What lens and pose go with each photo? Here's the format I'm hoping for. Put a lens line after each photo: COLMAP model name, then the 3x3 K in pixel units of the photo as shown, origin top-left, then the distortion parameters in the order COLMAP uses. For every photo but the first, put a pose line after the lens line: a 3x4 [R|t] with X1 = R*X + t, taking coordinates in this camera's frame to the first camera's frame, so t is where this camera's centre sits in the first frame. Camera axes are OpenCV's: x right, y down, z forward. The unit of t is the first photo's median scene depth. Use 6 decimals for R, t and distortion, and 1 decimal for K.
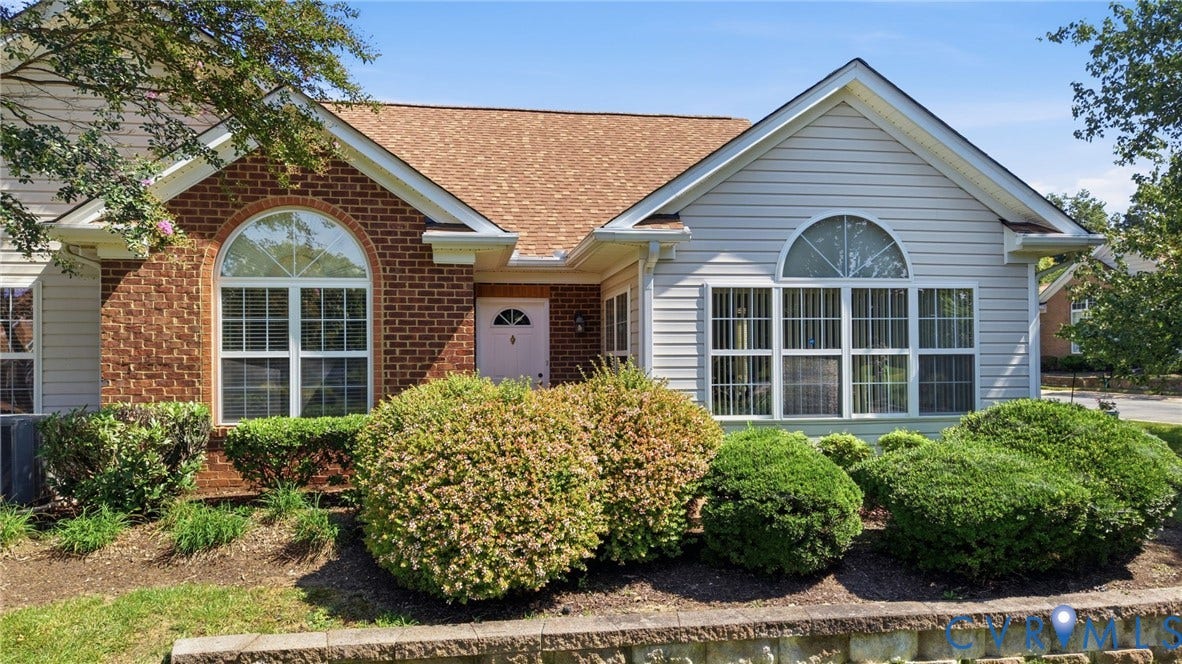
lens RADIAL K [[799.8, 0, 587.4], [0, 799.8, 343.6], [0, 0, 1]] dist [0.025347, -0.026961]
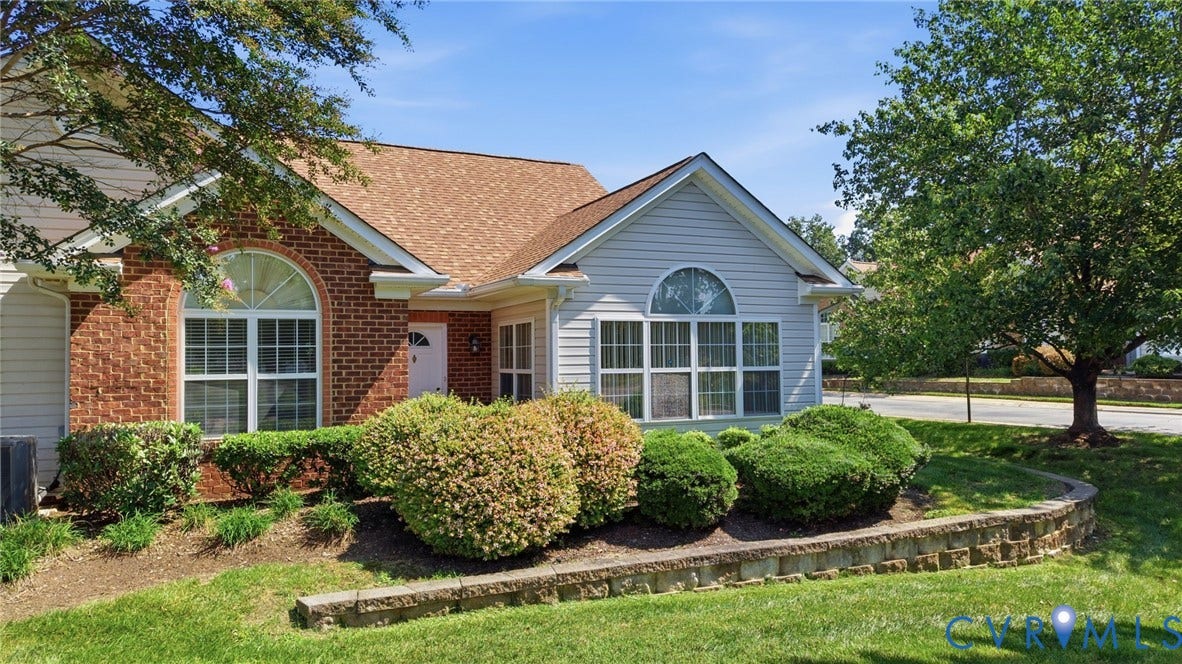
lens RADIAL K [[799.8, 0, 587.4], [0, 799.8, 324.1], [0, 0, 1]] dist [0.025347, -0.026961]
pose [[0.962286, 0.007071, 0.271948, -0.222368], [0.000297, 0.999634, -0.027046, -0.031115], [-0.272039, 0.026107, 0.961932, -0.242989]]
